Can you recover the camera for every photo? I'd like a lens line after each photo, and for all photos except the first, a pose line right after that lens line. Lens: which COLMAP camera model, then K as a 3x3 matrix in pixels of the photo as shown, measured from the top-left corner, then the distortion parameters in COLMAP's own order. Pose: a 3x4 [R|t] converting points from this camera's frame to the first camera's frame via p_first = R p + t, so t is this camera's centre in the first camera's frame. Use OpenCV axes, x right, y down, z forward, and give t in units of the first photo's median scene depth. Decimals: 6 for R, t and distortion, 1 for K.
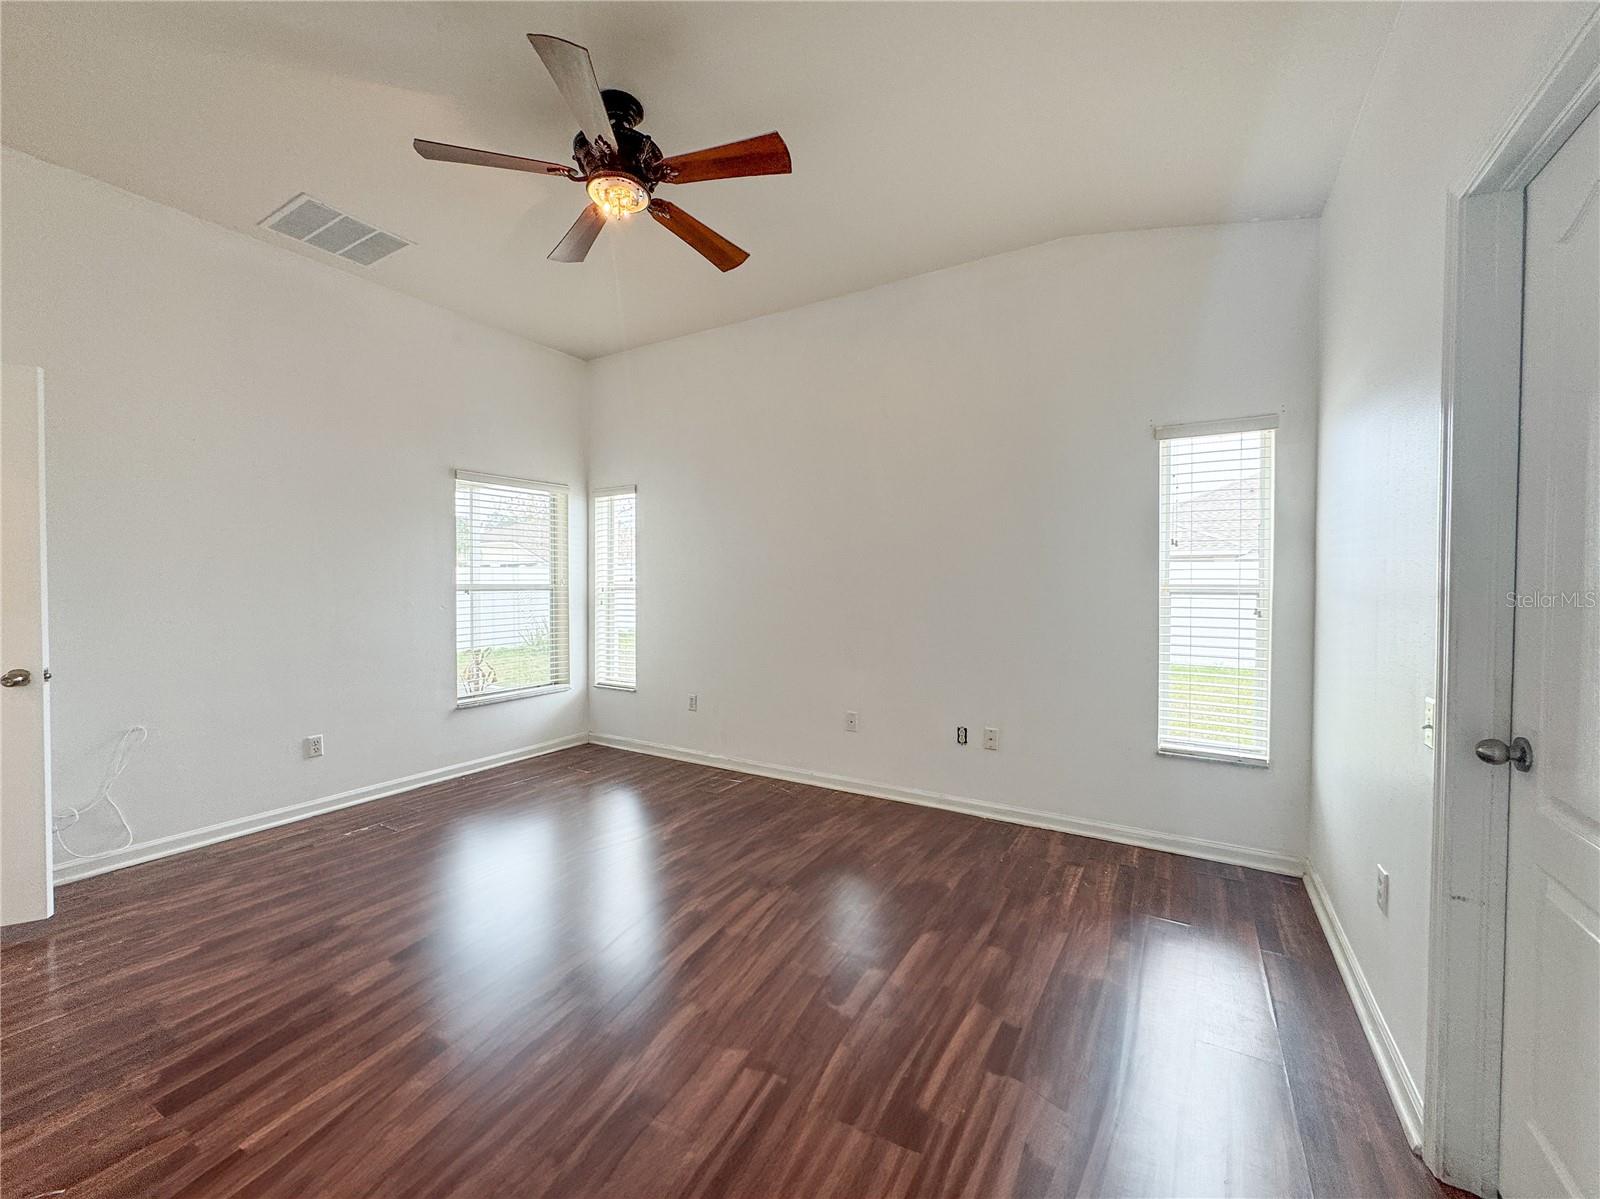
lens RADIAL K [[645.7, 0, 800.6], [0, 645.7, 602.6], [0, 0, 1]] dist [-0.000393, 0.000191]
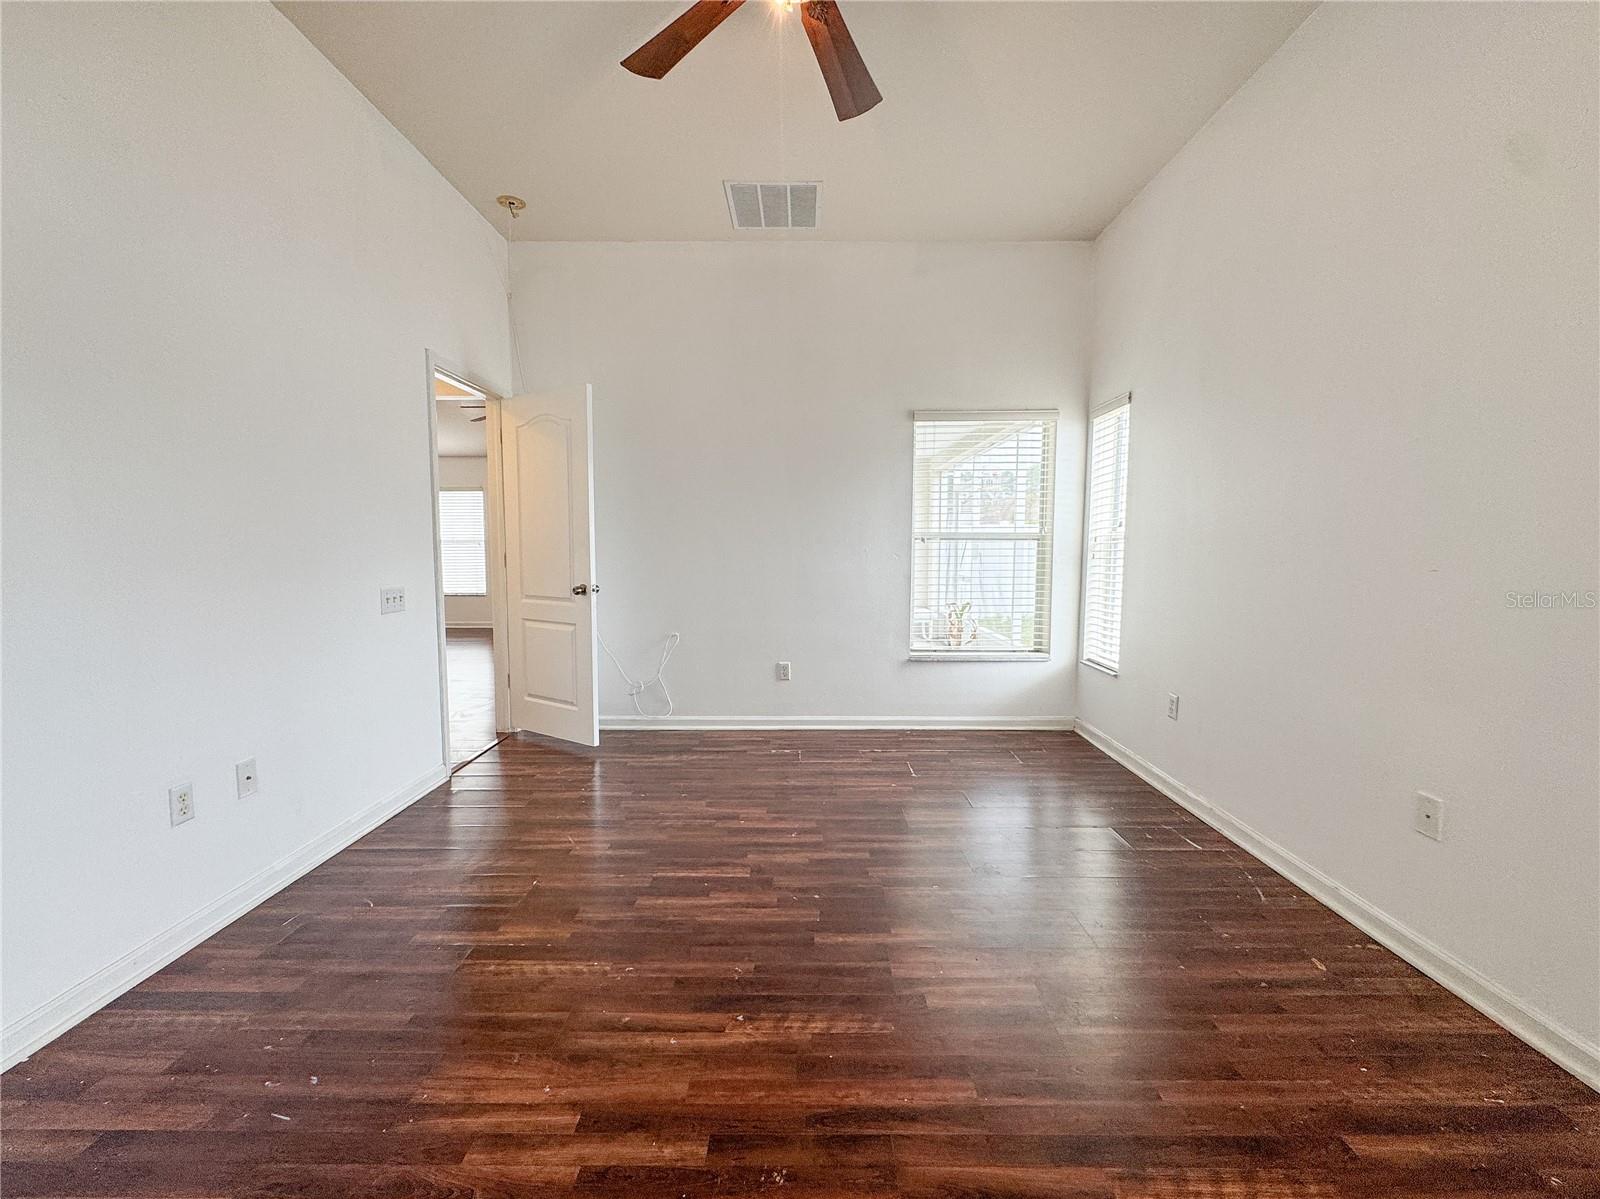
lens RADIAL K [[645.7, 0, 800.6], [0, 645.7, 602.6], [0, 0, 1]] dist [-0.000393, 0.000191]
pose [[0.501084, 0.070632, -0.862512, 0.219607], [-0.025512, 0.997436, 0.066859, 0.015988], [0.865023, -0.011498, 0.501601, 0.365751]]
